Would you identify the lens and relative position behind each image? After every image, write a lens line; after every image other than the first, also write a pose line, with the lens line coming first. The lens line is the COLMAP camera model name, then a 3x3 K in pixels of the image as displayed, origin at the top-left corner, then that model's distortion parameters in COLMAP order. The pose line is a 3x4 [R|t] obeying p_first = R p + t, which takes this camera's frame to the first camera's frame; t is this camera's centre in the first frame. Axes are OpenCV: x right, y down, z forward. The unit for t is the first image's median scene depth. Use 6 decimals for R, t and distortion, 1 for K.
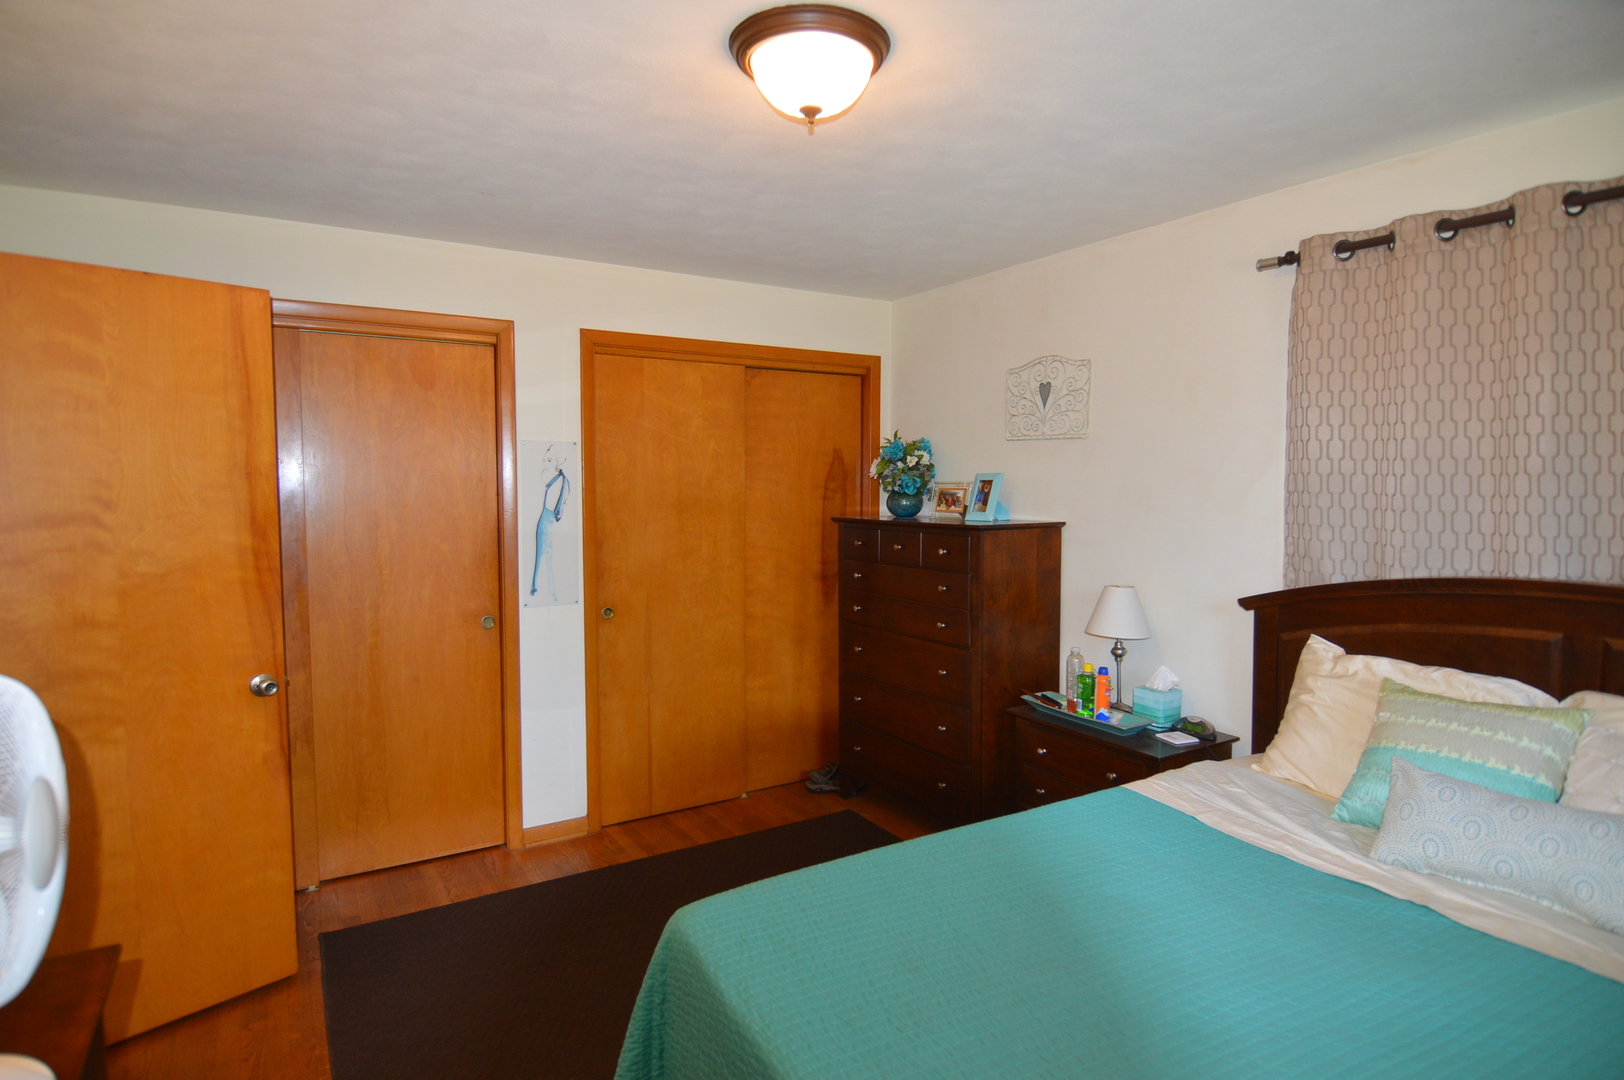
lens RADIAL K [[869.3, 0, 805.1], [0, 869.3, 533.4], [0, 0, 1]] dist [0.003526, -0.015837]
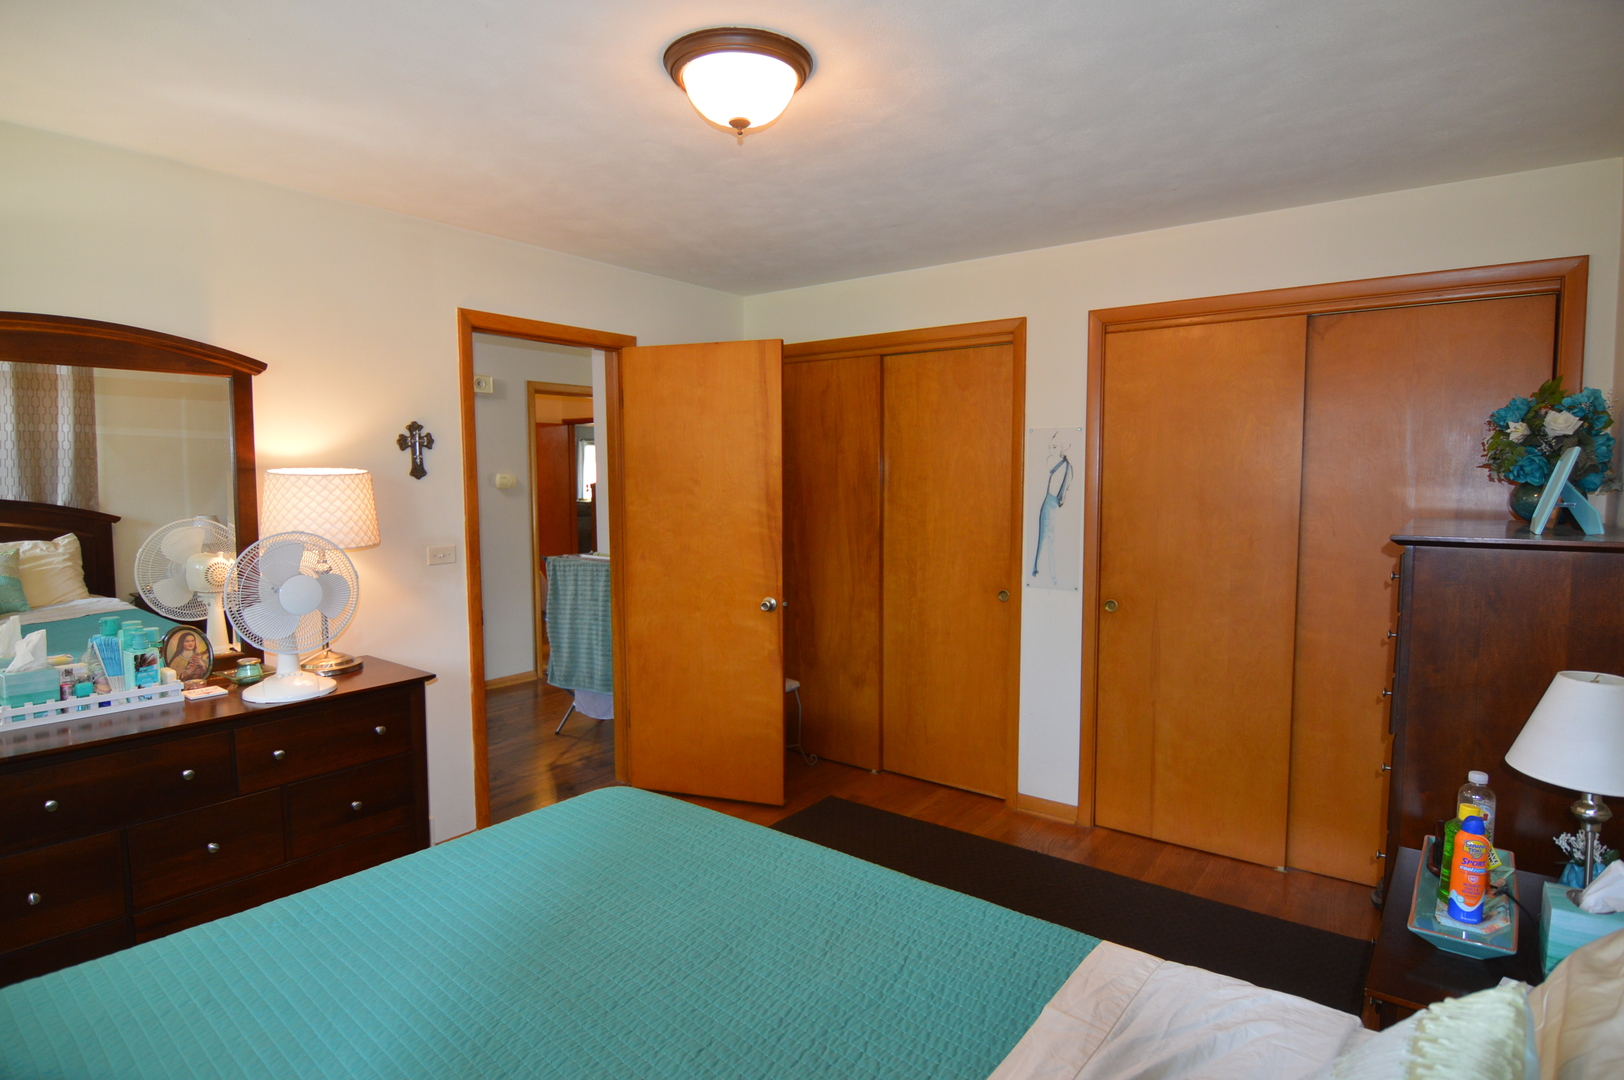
lens RADIAL K [[869.3, 0, 811.0], [0, 869.3, 537.9], [0, 0, 1]] dist [0.003526, -0.015837]
pose [[0.365523, 0.072968, -0.927938, 0.556118], [-0.051332, 0.996986, 0.058178, -0.022134], [0.929386, 0.026367, 0.368167, 0.361823]]
